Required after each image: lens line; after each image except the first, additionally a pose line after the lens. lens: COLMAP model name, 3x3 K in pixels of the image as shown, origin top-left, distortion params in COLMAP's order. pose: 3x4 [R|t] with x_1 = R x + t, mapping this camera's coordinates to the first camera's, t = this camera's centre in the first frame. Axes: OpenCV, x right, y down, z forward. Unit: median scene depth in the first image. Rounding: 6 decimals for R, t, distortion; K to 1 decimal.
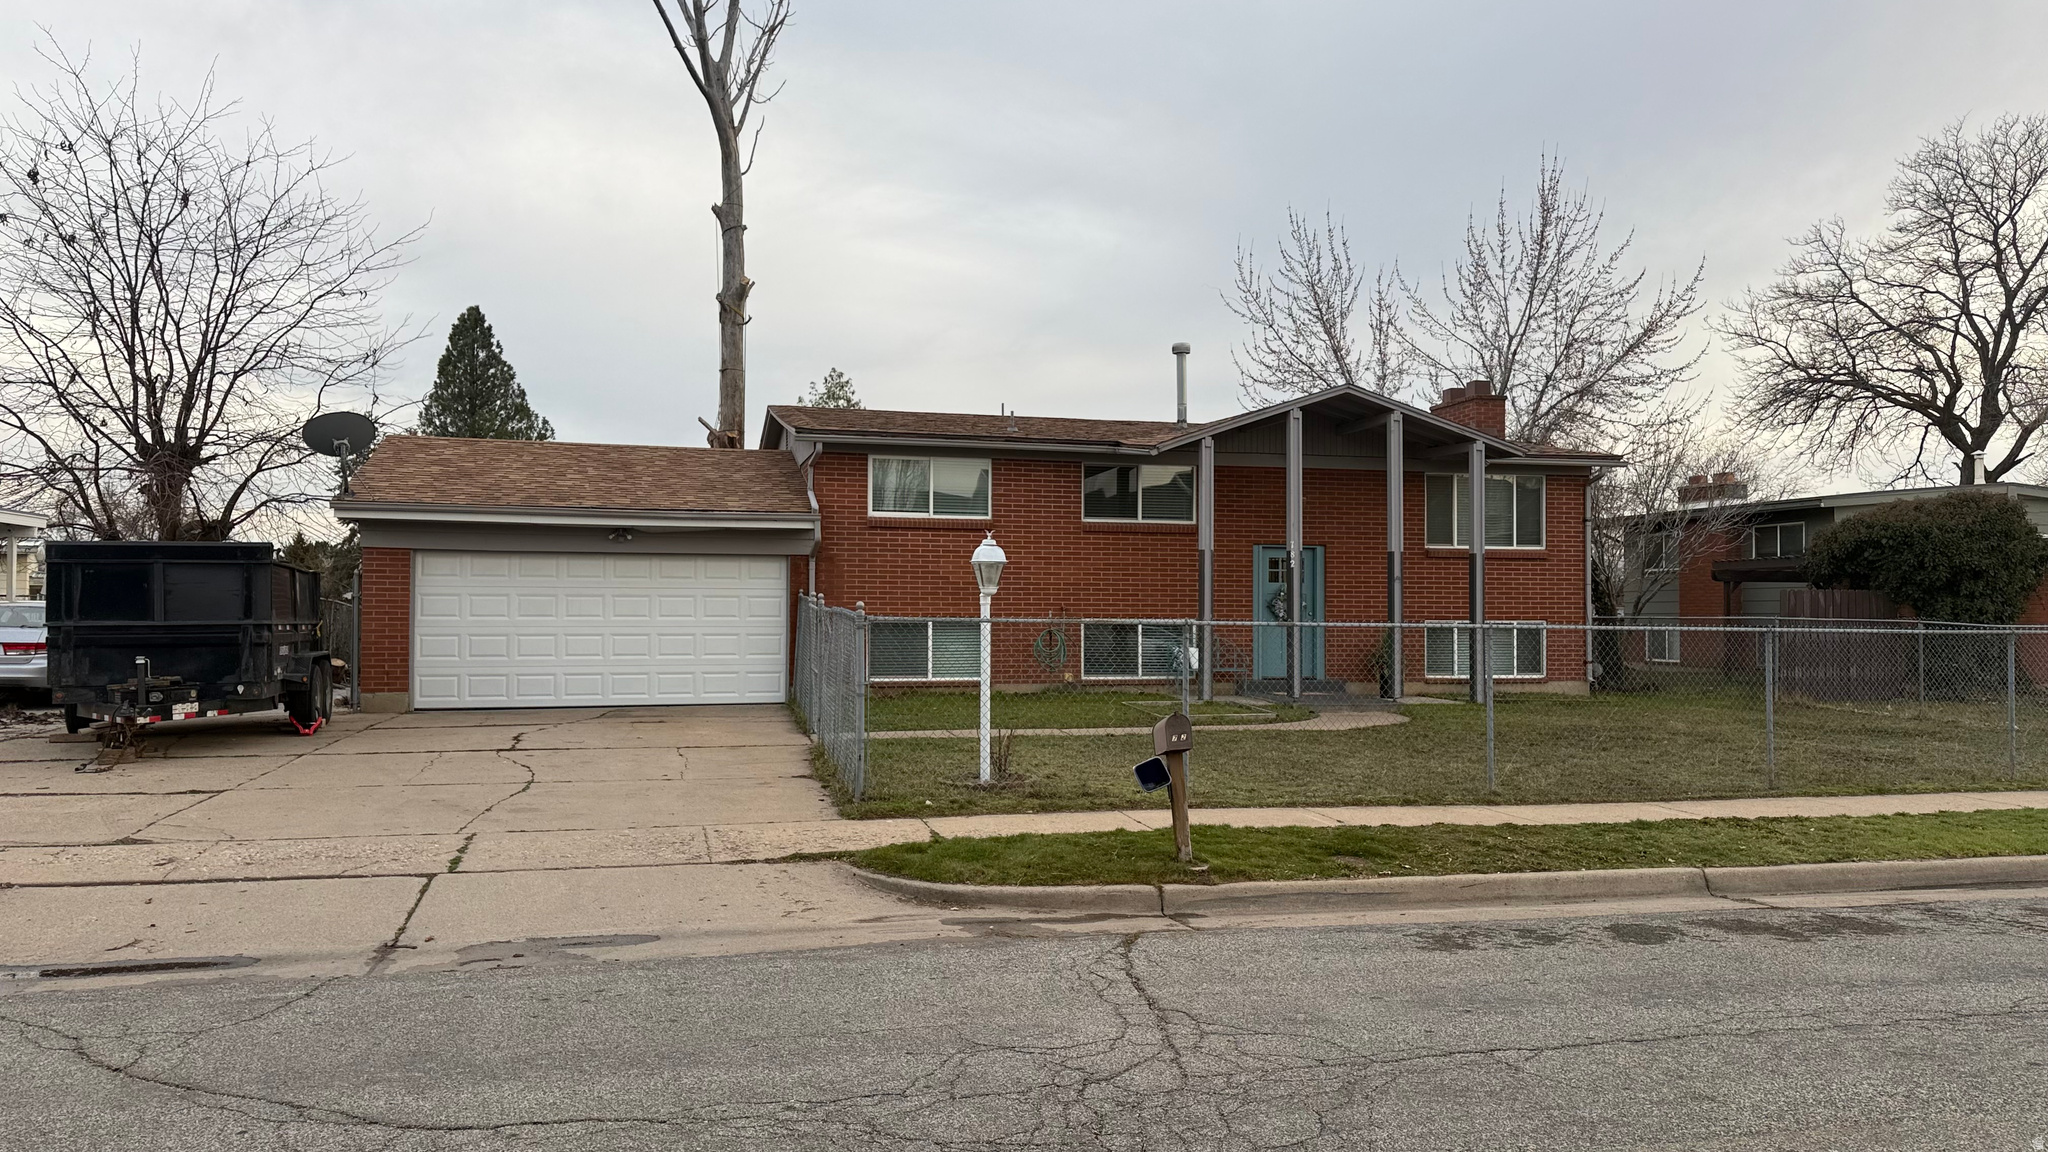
lens RADIAL K [[1427.8, 0, 1018.1], [0, 1427.8, 576.4], [0, 0, 1]] dist [0.088349, -0.116238]
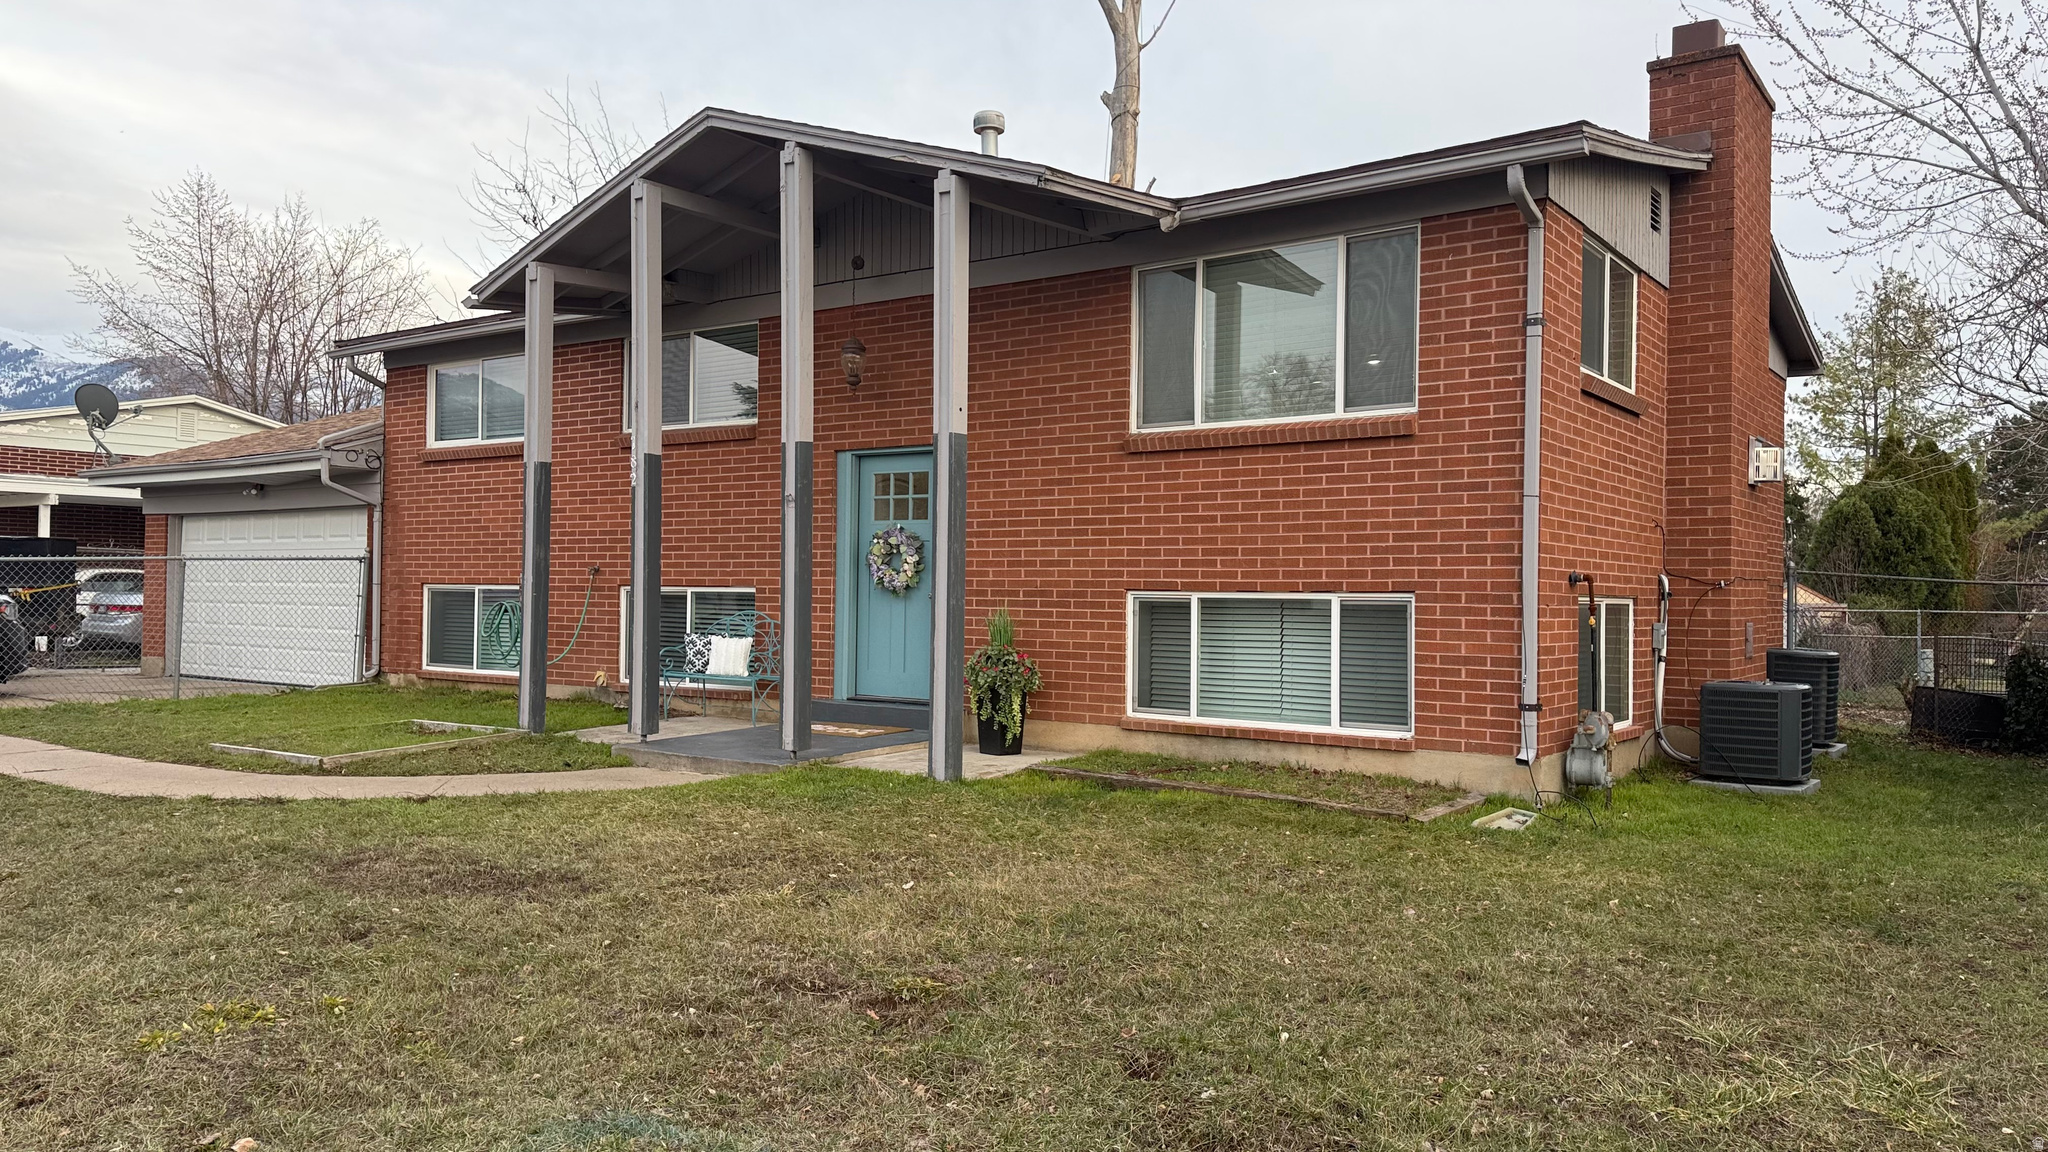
lens RADIAL K [[1427.8, 0, 1018.1], [0, 1427.8, 576.4], [0, 0, 1]] dist [0.088349, -0.116238]
pose [[0.644795, -0.006946, -0.764324, 0.597455], [0.012326, 0.999923, 0.001311, 0.024339], [0.764256, -0.010266, 0.644831, 0.670926]]
